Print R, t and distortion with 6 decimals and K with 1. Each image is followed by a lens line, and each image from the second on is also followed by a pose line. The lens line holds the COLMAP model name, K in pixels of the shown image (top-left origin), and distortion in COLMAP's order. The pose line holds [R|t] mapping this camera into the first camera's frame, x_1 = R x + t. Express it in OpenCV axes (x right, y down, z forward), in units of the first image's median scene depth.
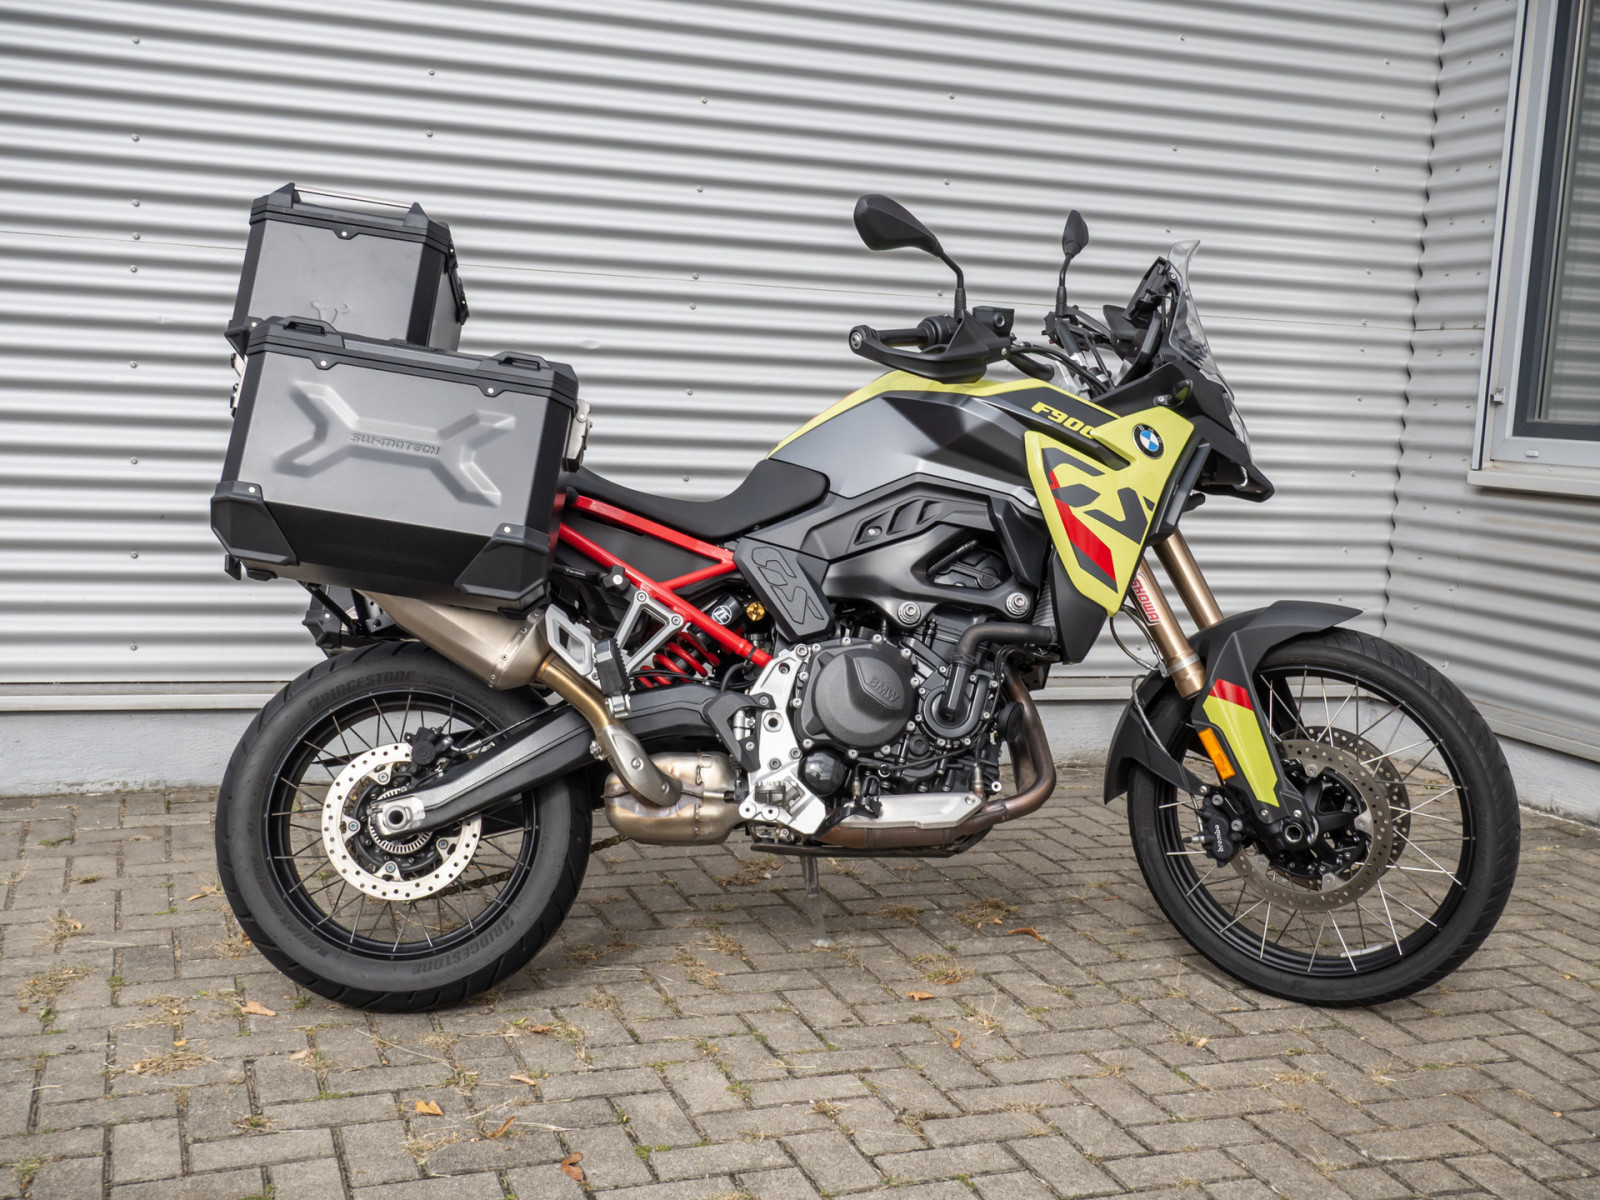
lens RADIAL K [[1825.6, 0, 800.0], [0, 1825.6, 600.0], [0, 0, 1]] dist [0.019717, 0.009890]
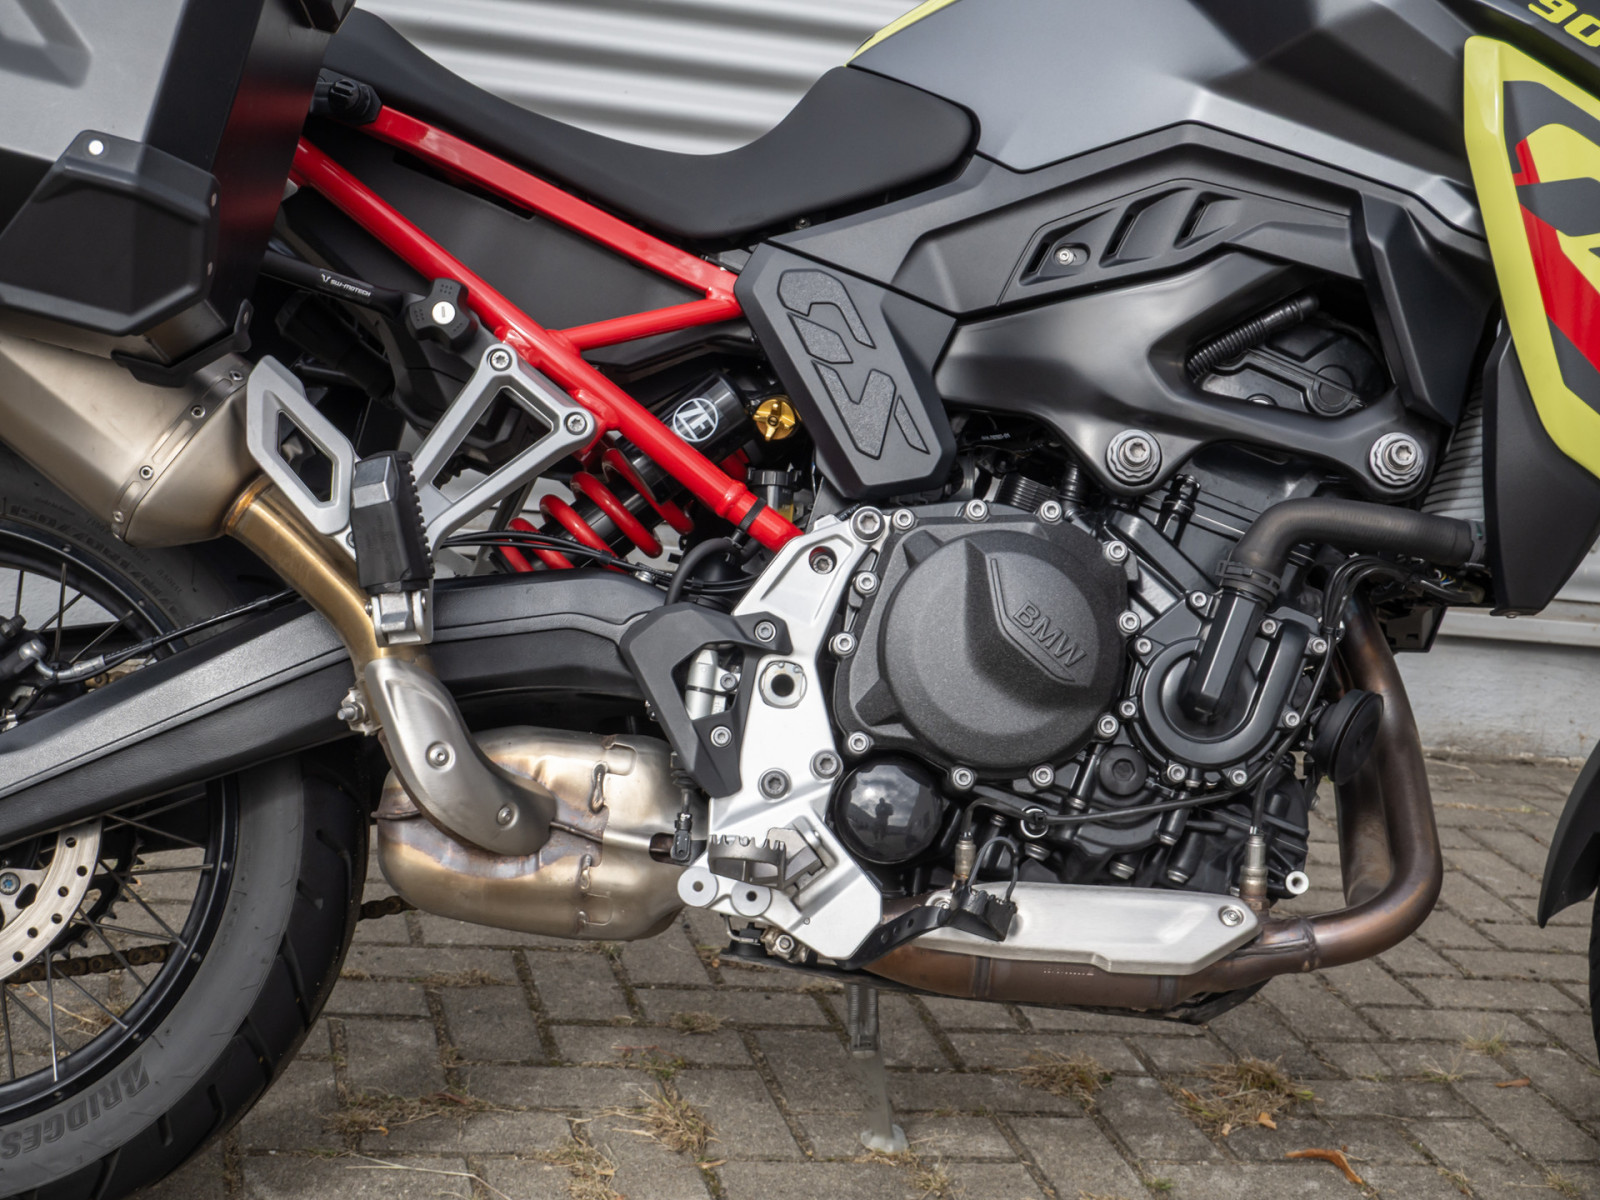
lens RADIAL K [[2565.8, 0, 800.0], [0, 2565.8, 600.0], [0, 0, 1]] dist [0.028765, 0.089814]
pose [[0.991424, 0.100051, -0.084074, 0.036892], [-0.092878, 0.992017, 0.085296, -0.003535], [0.091937, -0.076756, 0.992802, 0.405435]]
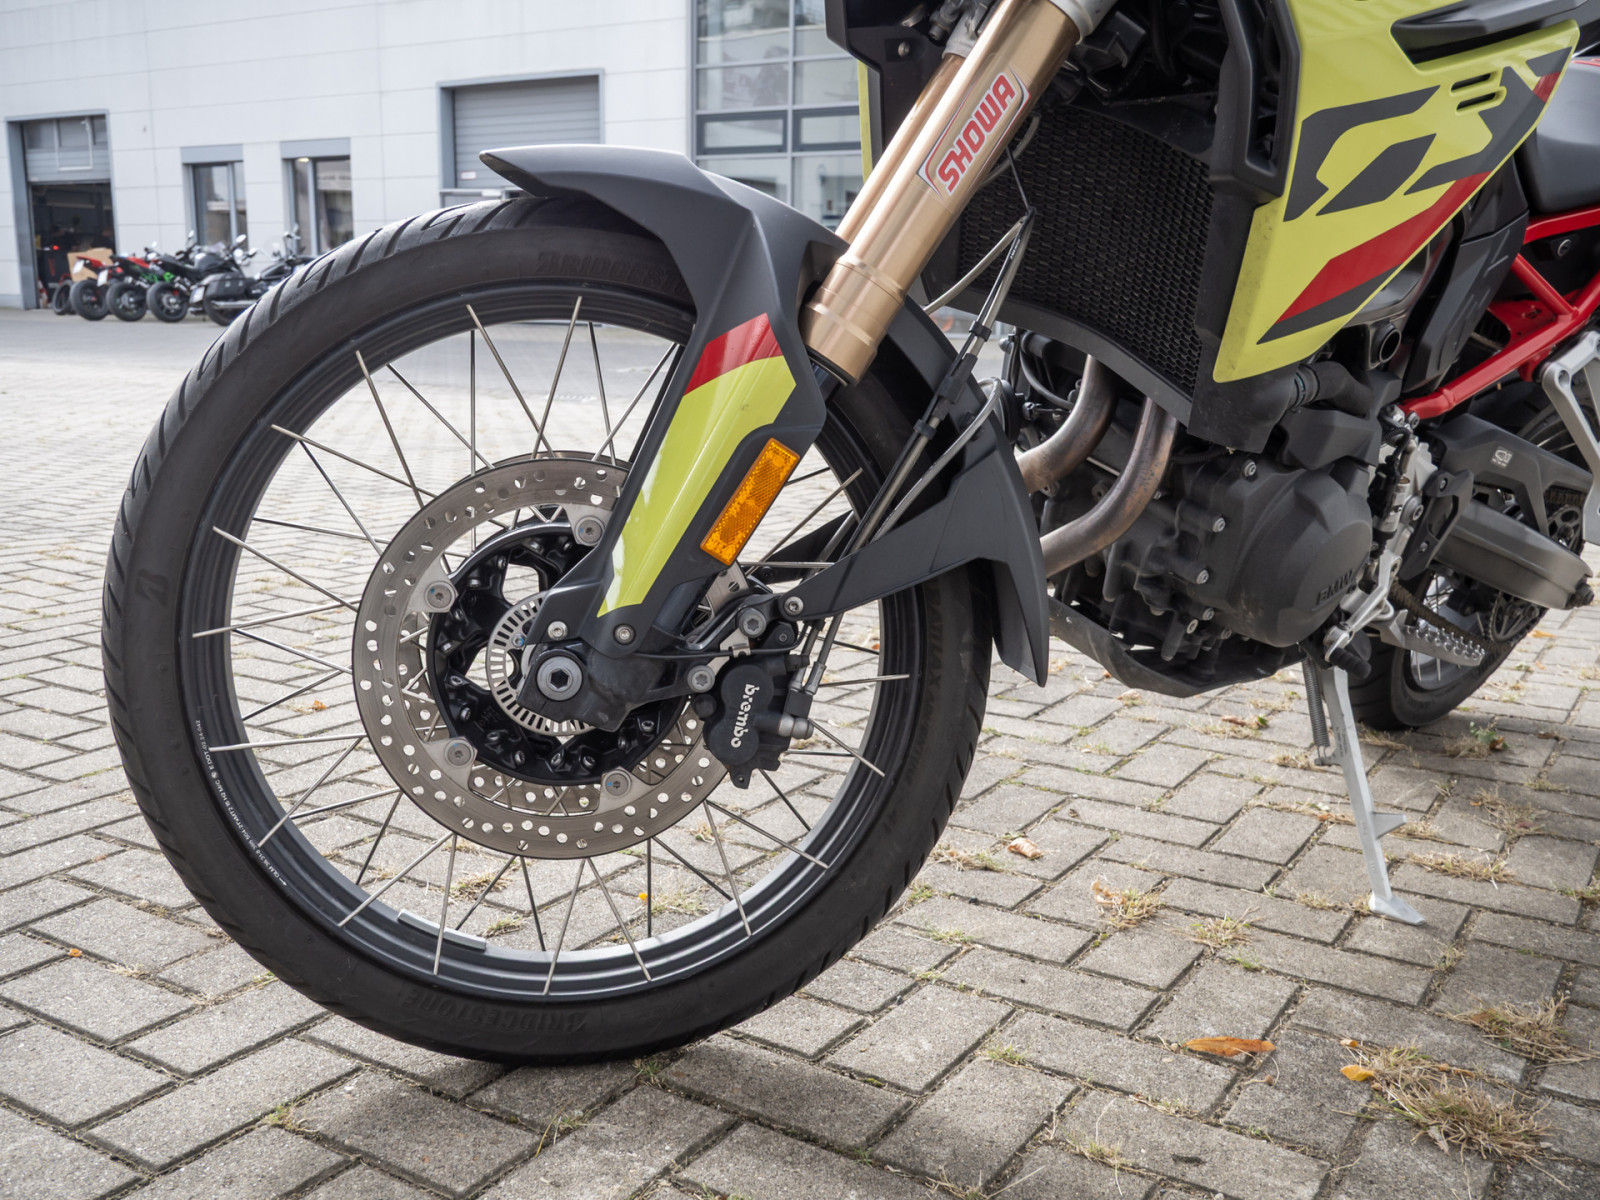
lens RADIAL K [[1580.6, 0, 800.0], [0, 1580.6, 600.0], [0, 0, 1]] dist [0.010206, 0.006481]
pose [[-0.776258, 0.070683, -0.626441, 0.498522], [-0.123038, 0.957599, 0.260511, -0.002611], [0.618292, 0.279300, -0.734647, 1.372804]]
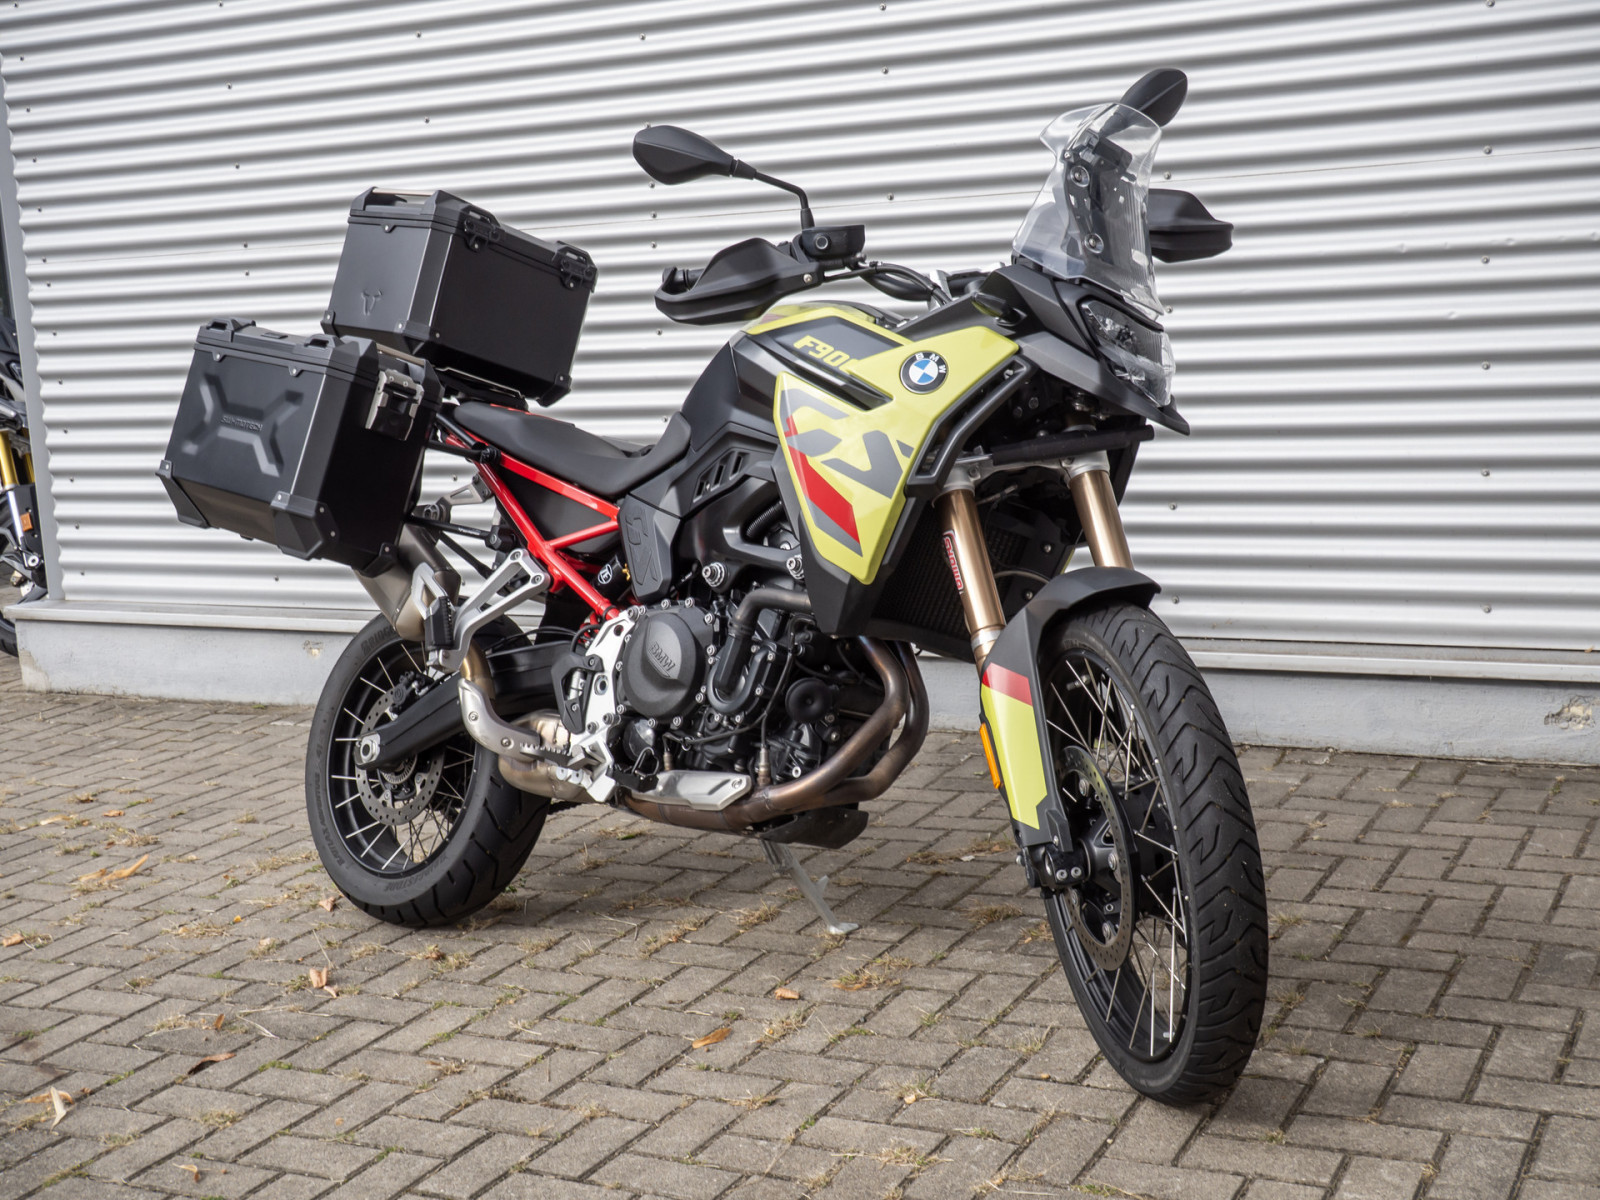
lens RADIAL K [[2025.2, 0, 800.0], [0, 2025.2, 600.0], [0, 0, 1]] dist [0.005585, 0.067334]
pose [[0.684318, 0.026886, -0.728688, 0.833390], [0.004294, 0.999154, 0.040897, -0.022074], [0.729171, -0.031116, 0.683624, 0.334259]]
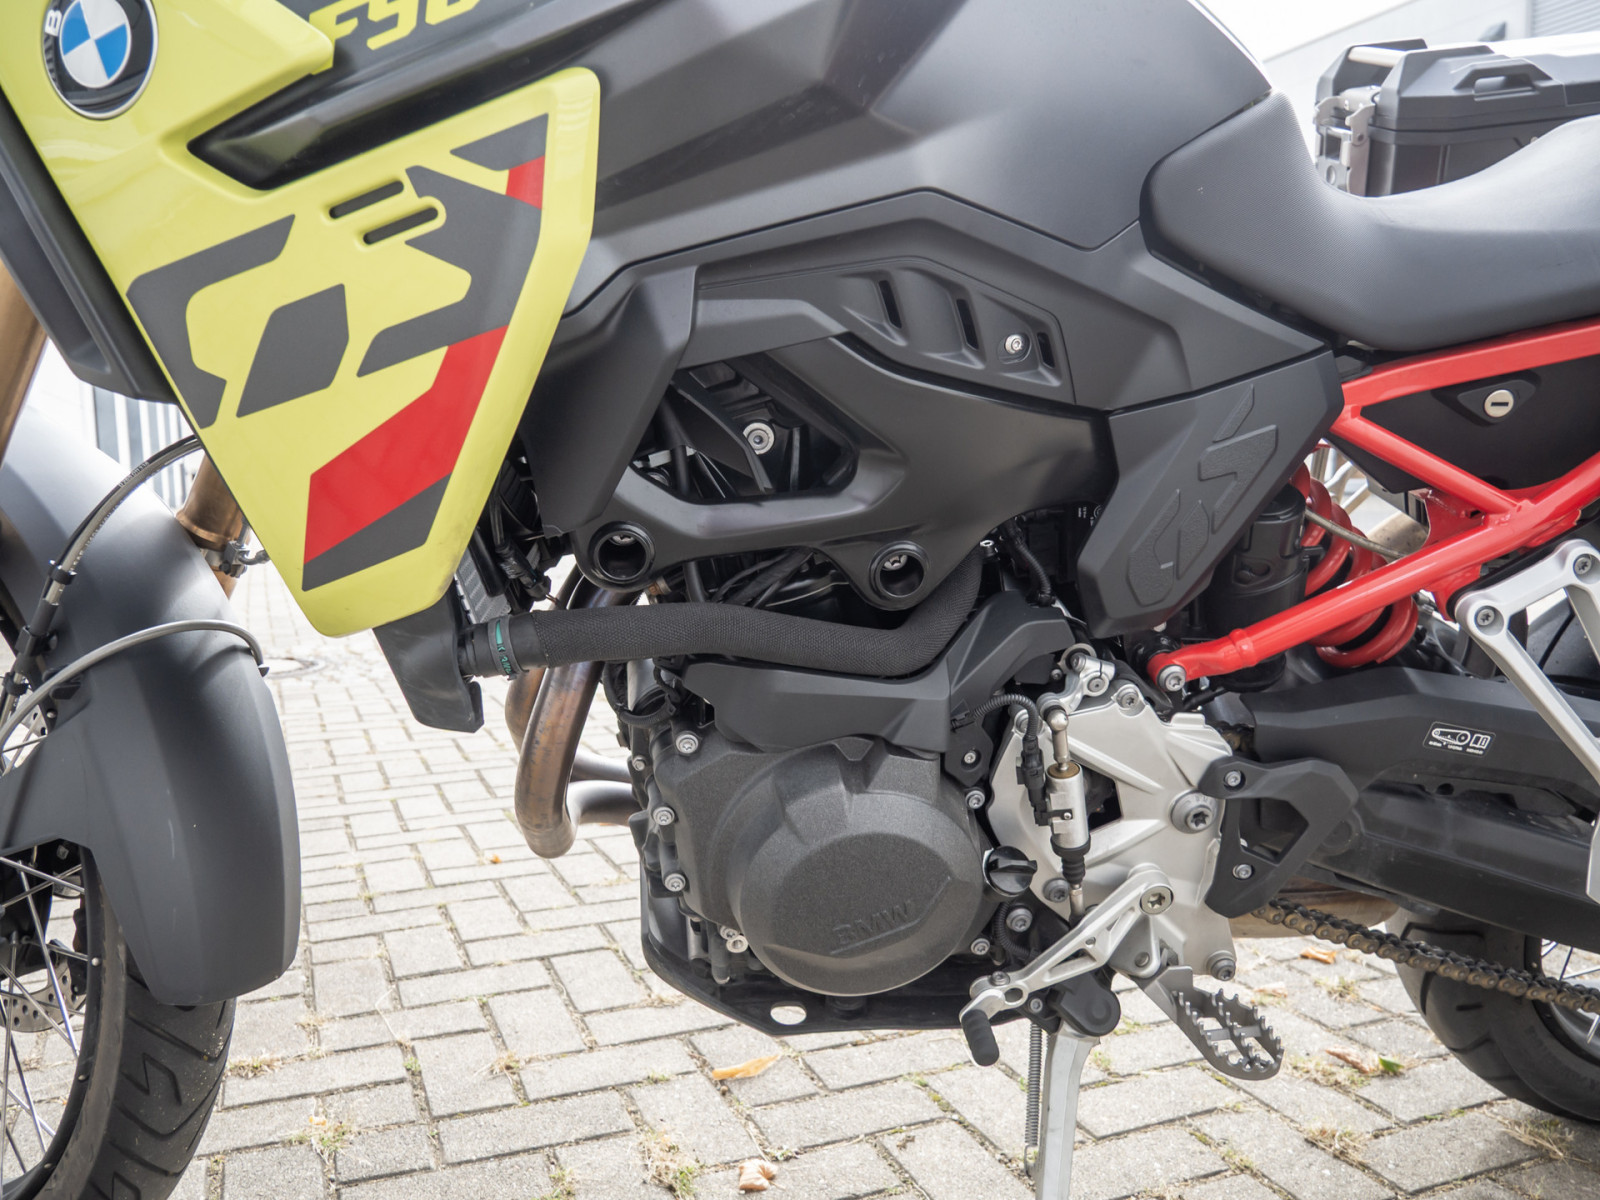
lens RADIAL K [[1344.2, 0, 800.0], [0, 1344.2, 600.0], [0, 0, 1]] dist [-0.003622, -0.004183]
pose [[-0.999256, -0.011353, -0.036859, 0.074877], [-0.018996, 0.976604, 0.214203, -0.027271], [0.033564, 0.214744, -0.976094, 1.376657]]
